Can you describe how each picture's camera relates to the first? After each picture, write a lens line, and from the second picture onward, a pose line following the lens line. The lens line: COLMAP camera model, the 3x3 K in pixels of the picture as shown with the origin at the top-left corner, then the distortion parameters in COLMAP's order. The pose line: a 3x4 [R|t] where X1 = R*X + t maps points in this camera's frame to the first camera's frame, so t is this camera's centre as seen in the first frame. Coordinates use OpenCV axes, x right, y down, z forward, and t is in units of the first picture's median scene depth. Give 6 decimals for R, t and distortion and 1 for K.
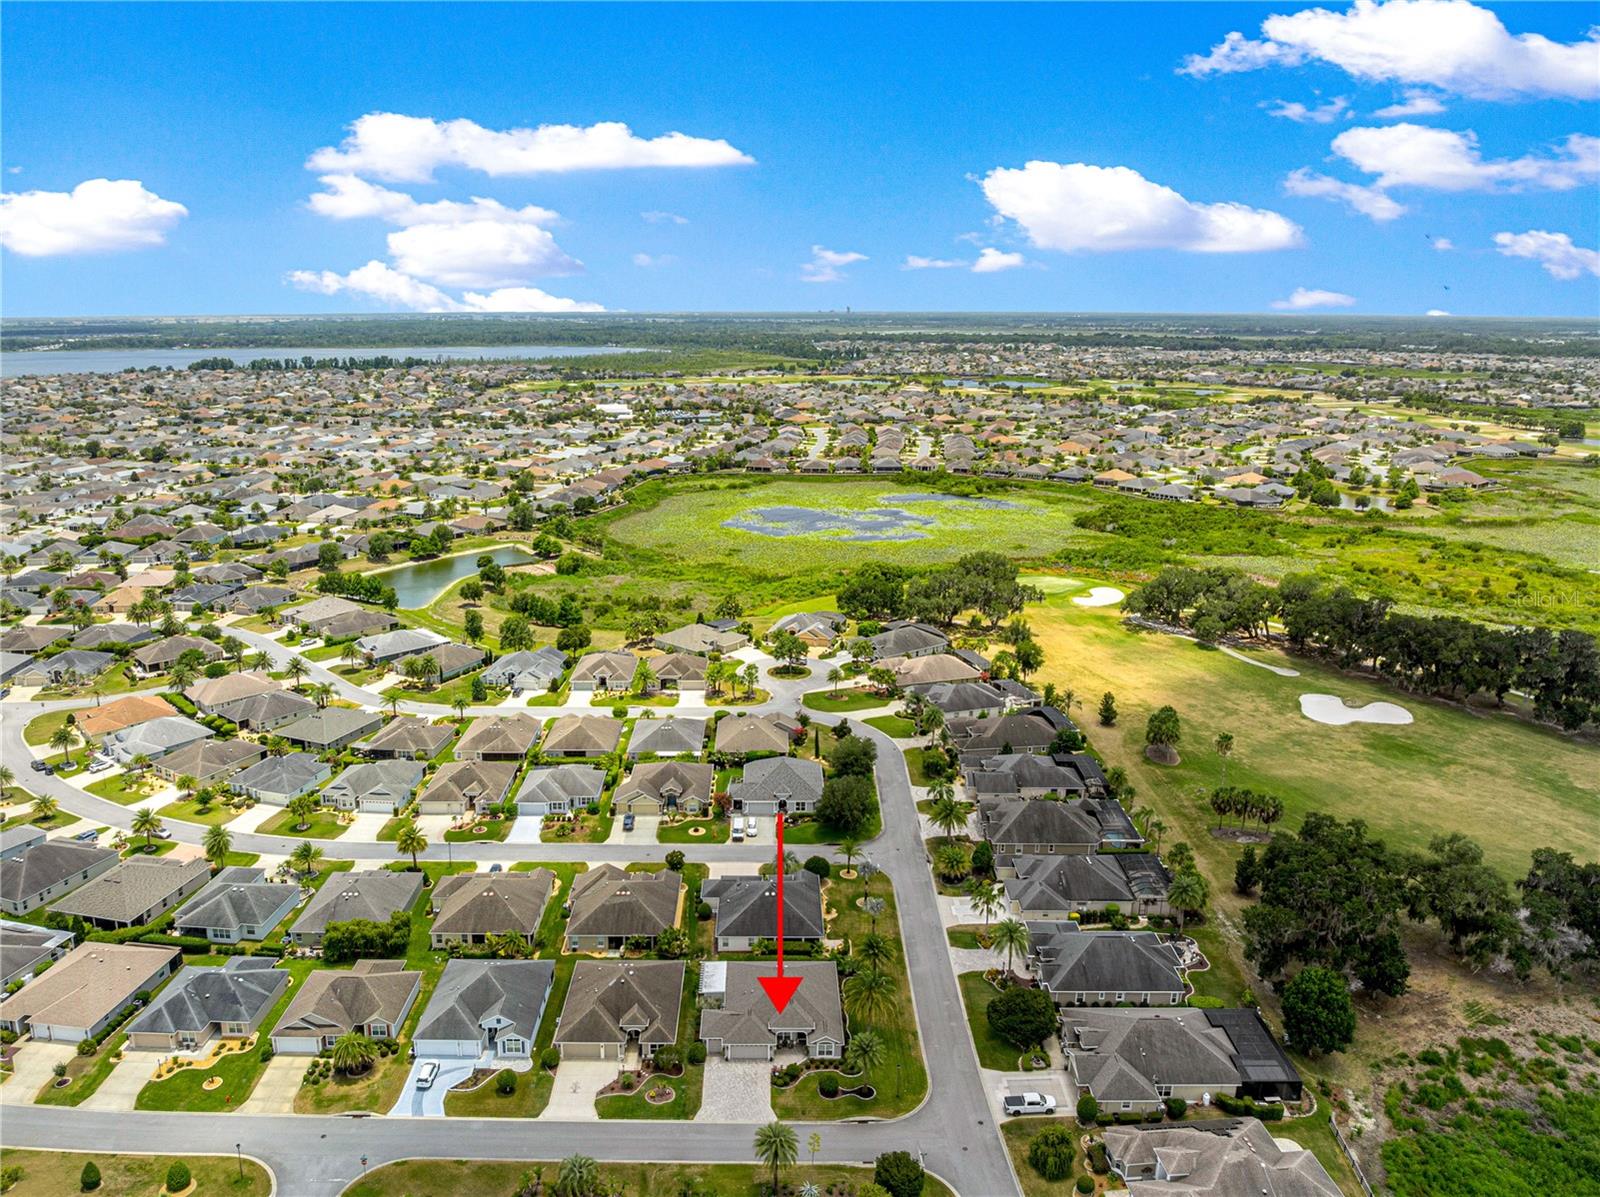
lens RADIAL K [[1134.9, 0, 771.5], [0, 1134.9, 545.3], [0, 0, 1]] dist [-0.033738, 0.002698]
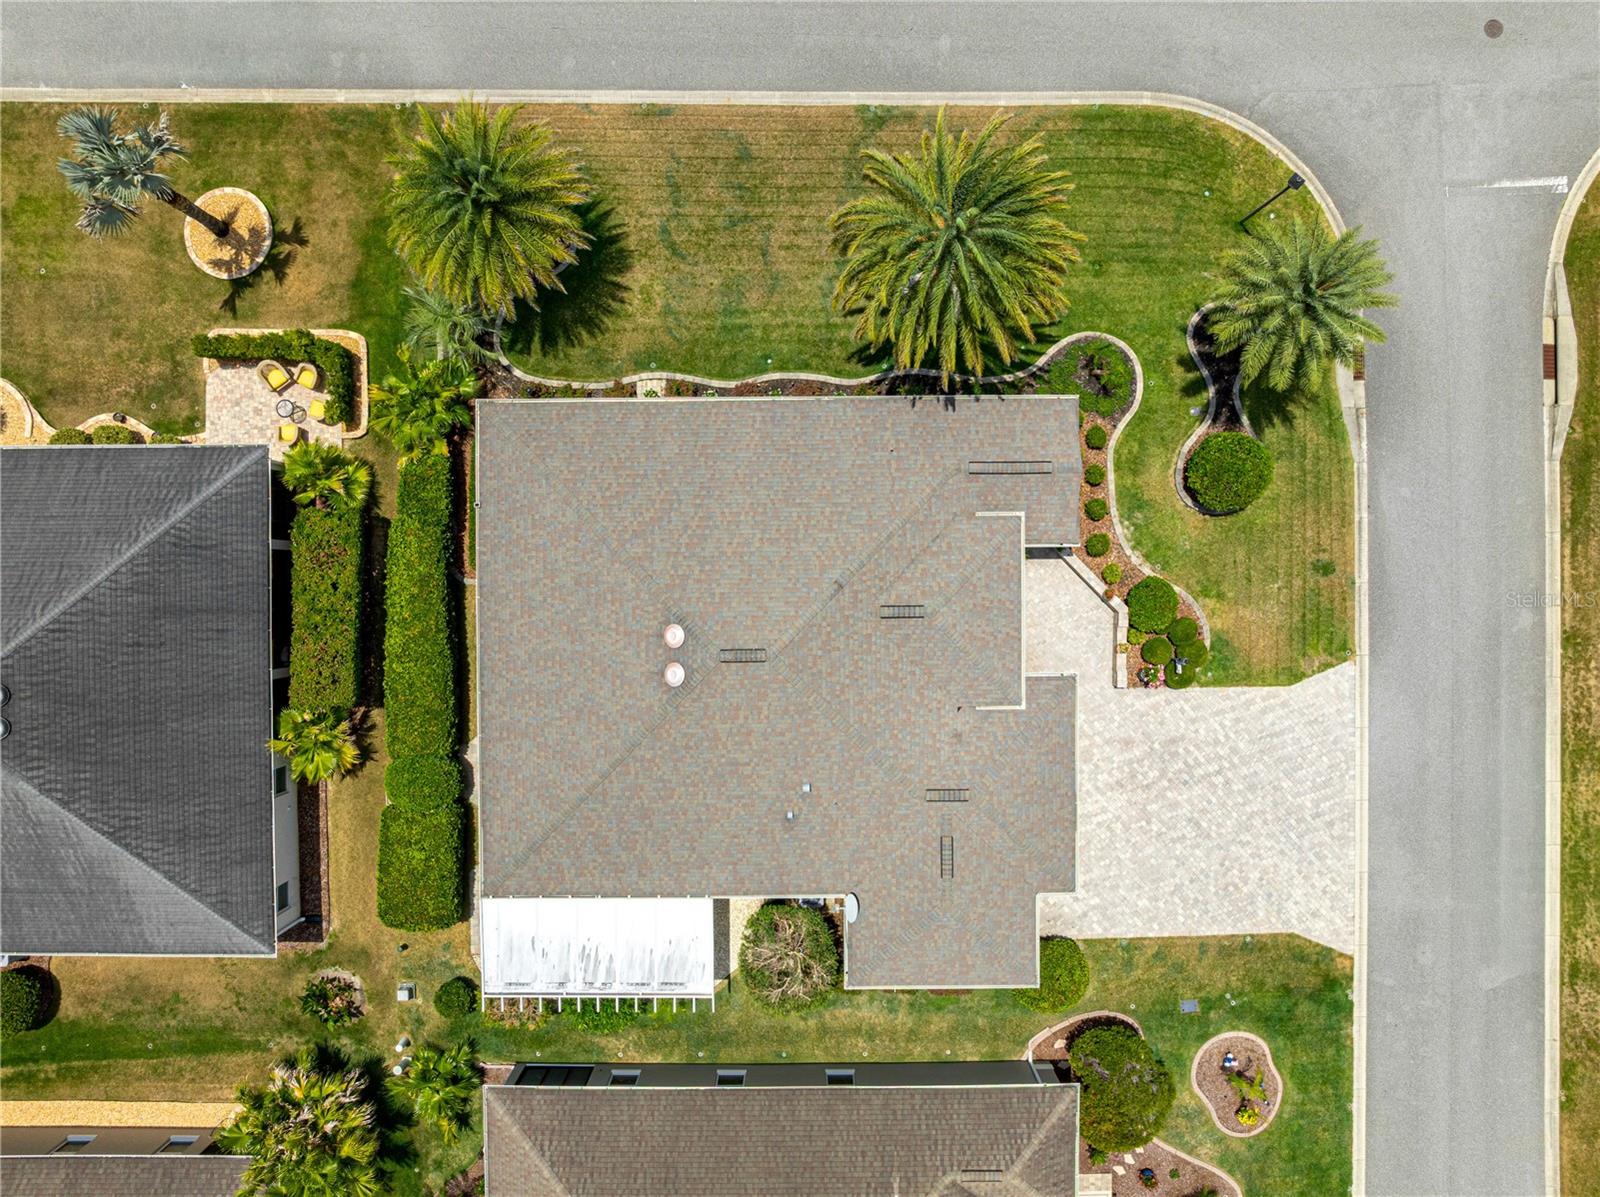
lens RADIAL K [[1135.3, 0, 809.6], [0, 1135.3, 595.8], [0, 0, 1]] dist [-0.047612, 0.023280]
pose [[-0.001282, -0.999975, -0.006956, 0.015530], [0.203963, -0.007071, 0.978953, 0.131980], [-0.978978, -0.000164, 0.203967, 0.695864]]
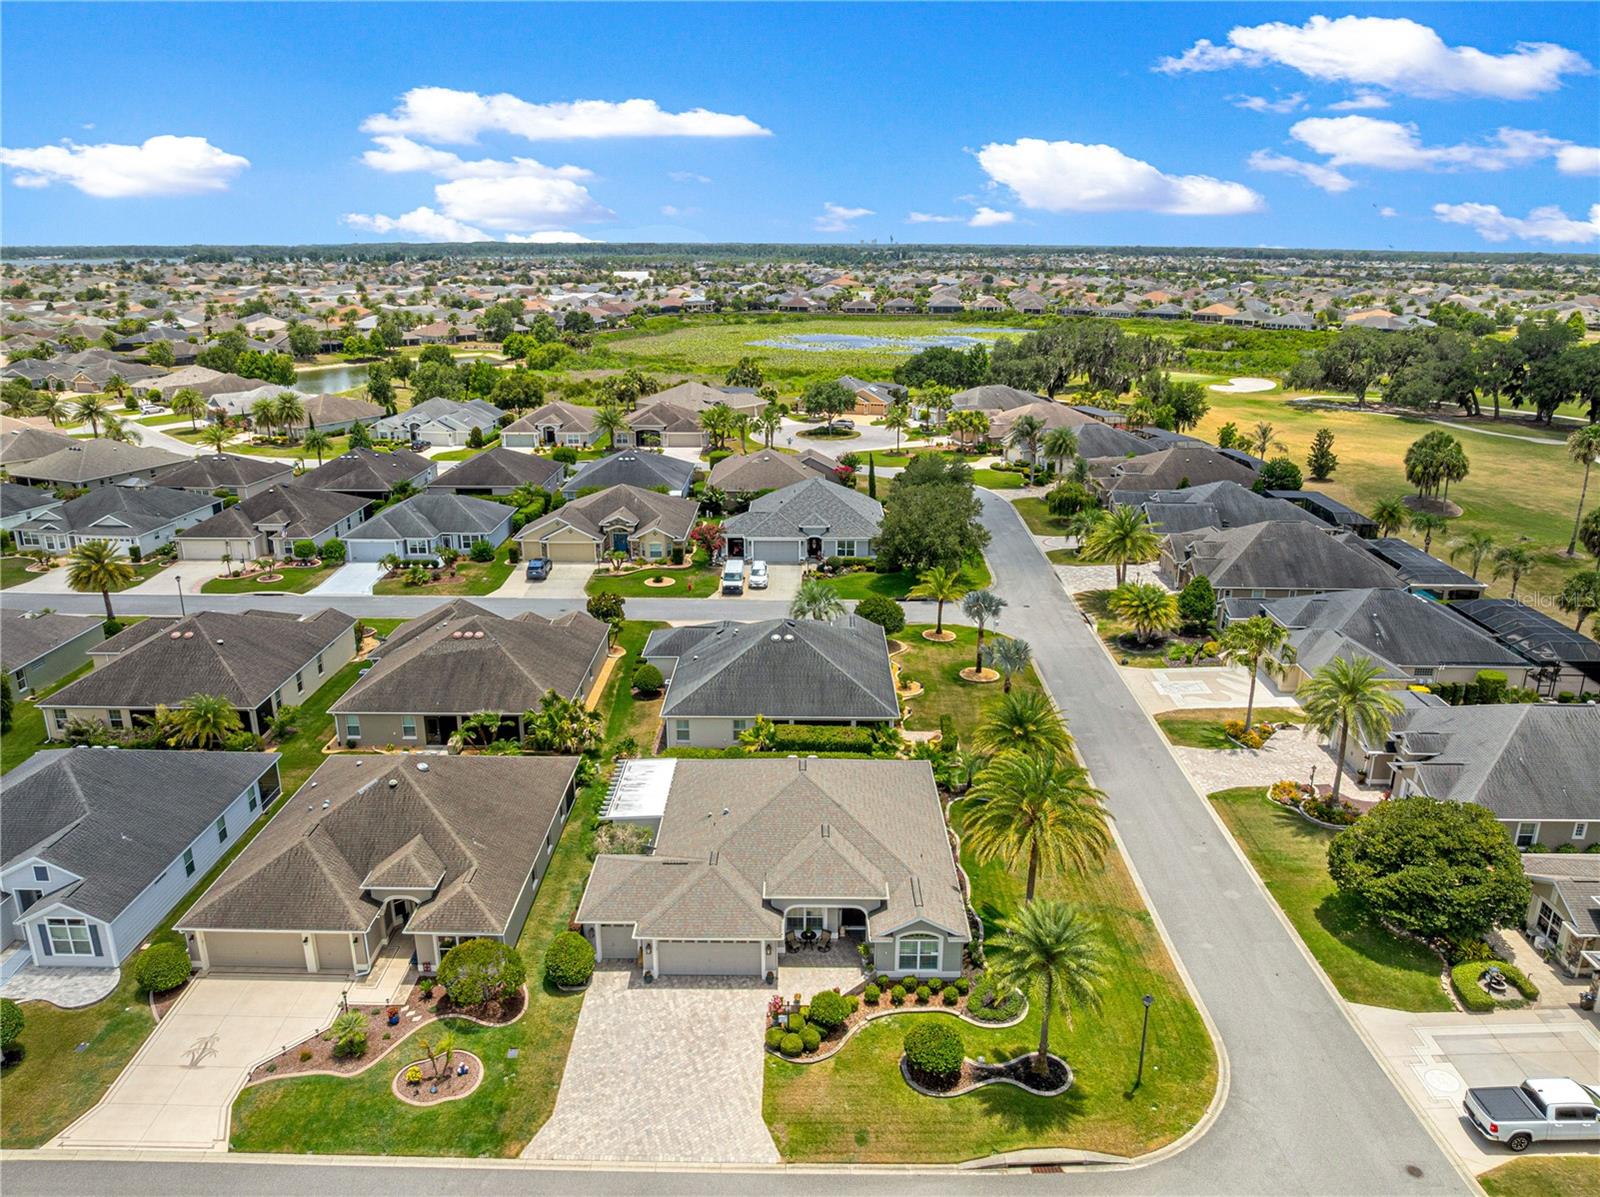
lens RADIAL K [[1135.3, 0, 809.6], [0, 1135.3, 595.8], [0, 0, 1]] dist [-0.047612, 0.023280]
pose [[0.999989, 0.004340, -0.001533, 0.008602], [-0.004169, 0.995174, 0.098041, 0.206249], [0.001952, -0.098033, 0.995181, 0.450719]]
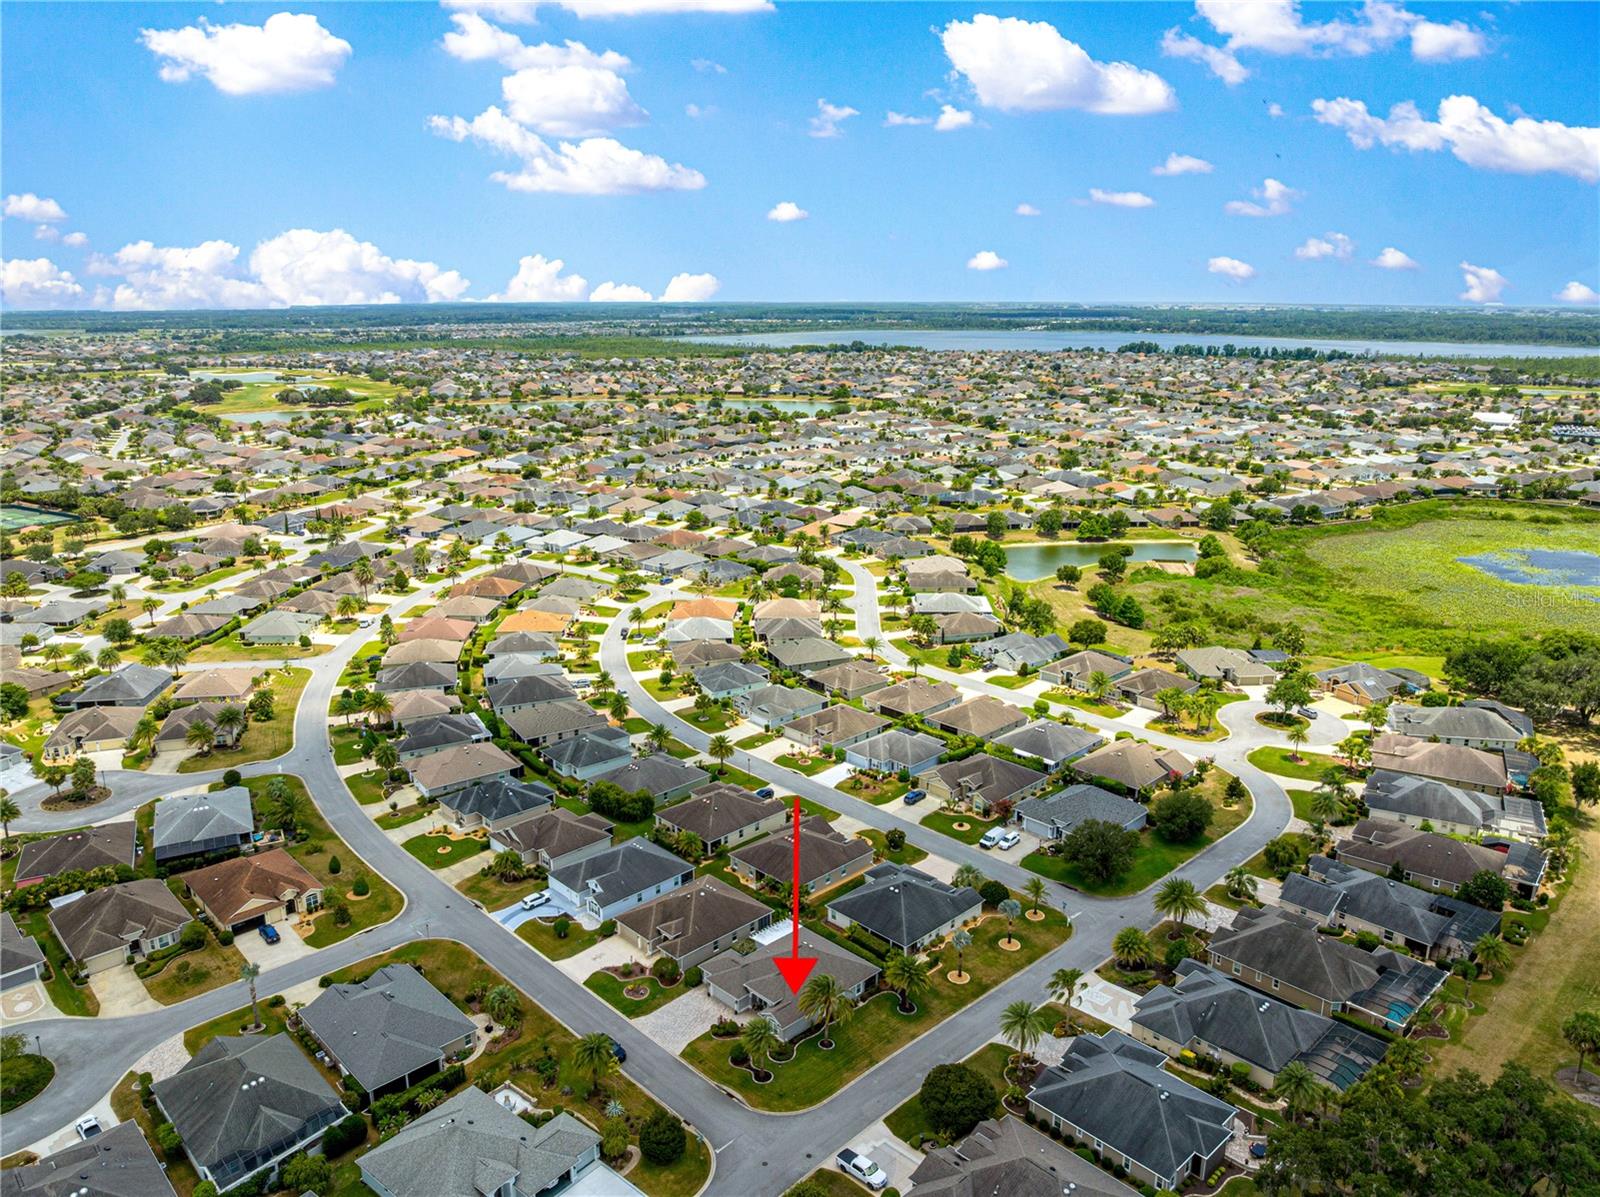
lens RADIAL K [[1135.3, 0, 809.6], [0, 1135.3, 595.8], [0, 0, 1]] dist [-0.047612, 0.023280]
pose [[0.704580, 0.183725, -0.685429, 0.479925], [-0.147650, 0.982719, 0.111636, -0.033665], [0.694094, 0.022548, 0.719531, 0.200862]]
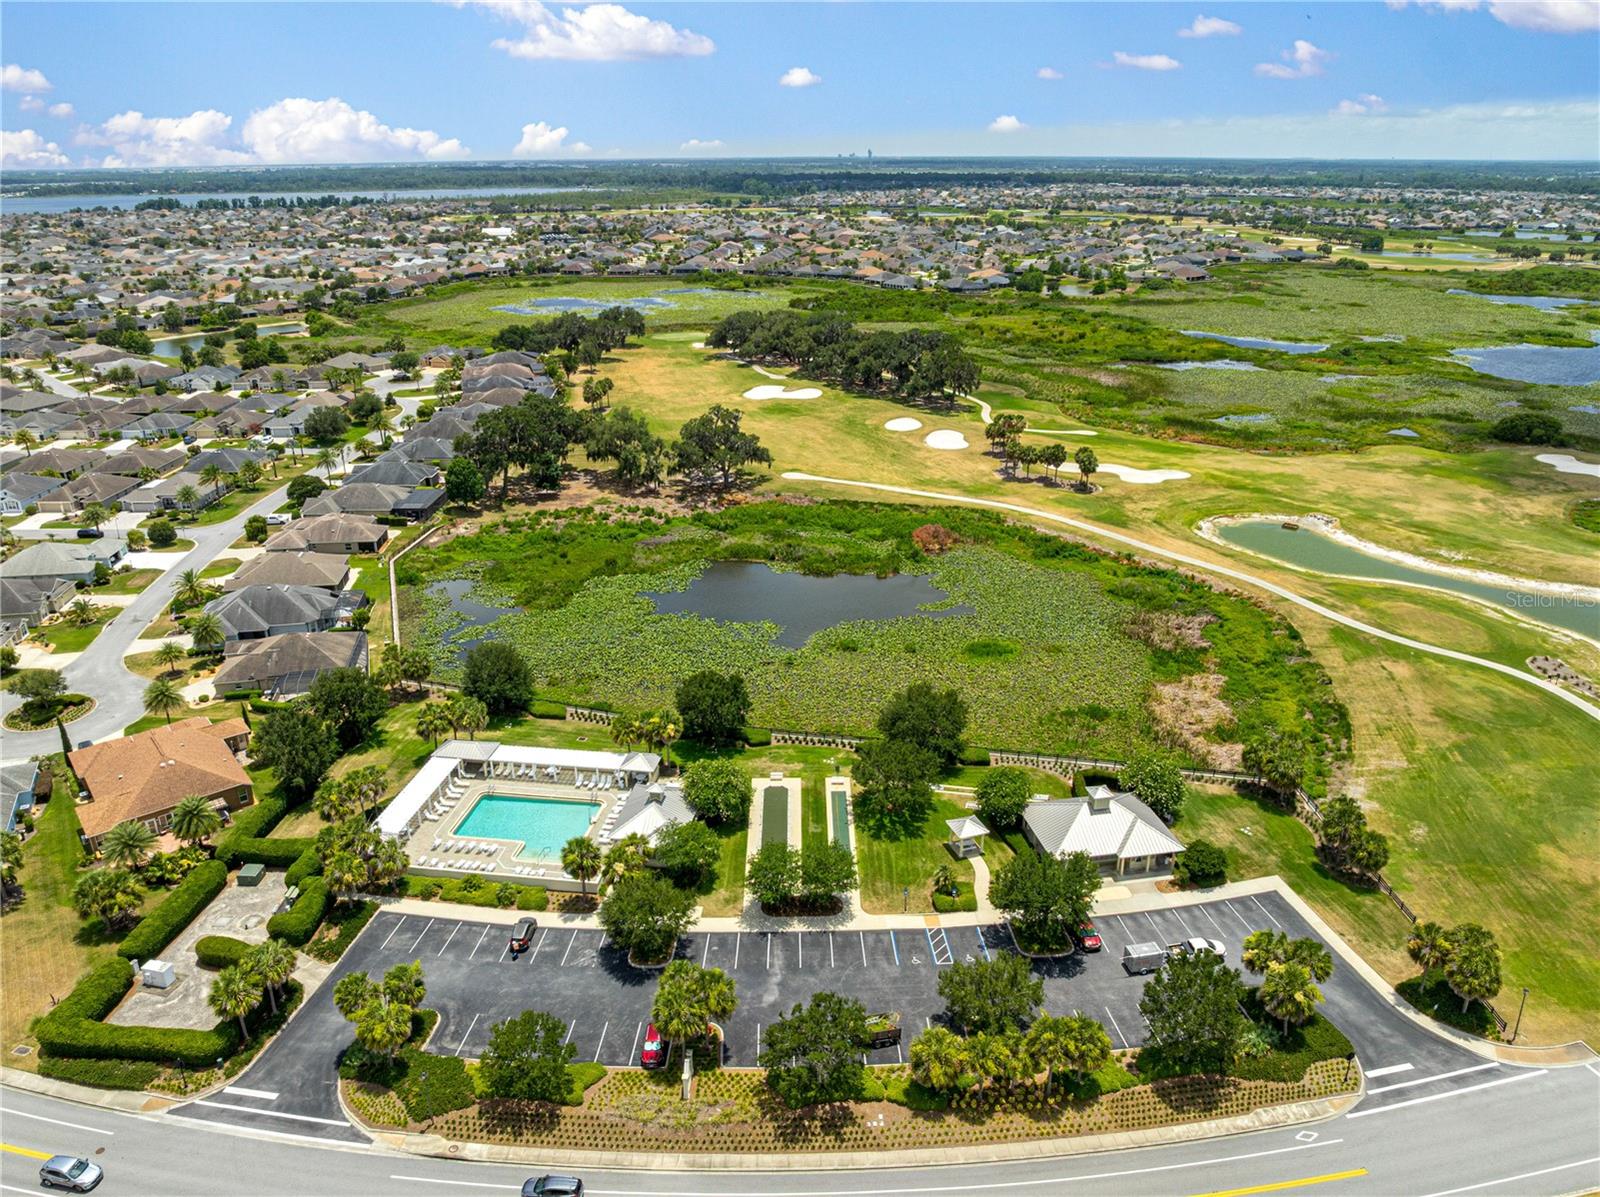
lens RADIAL K [[1135.3, 0, 809.6], [0, 1135.3, 595.8], [0, 0, 1]] dist [-0.047612, 0.023280]
pose [[0.999934, -0.008746, 0.007459, 0.703368], [0.007378, 0.985940, 0.166935, 0.209843], [-0.008814, -0.166869, 0.985940, -0.532419]]
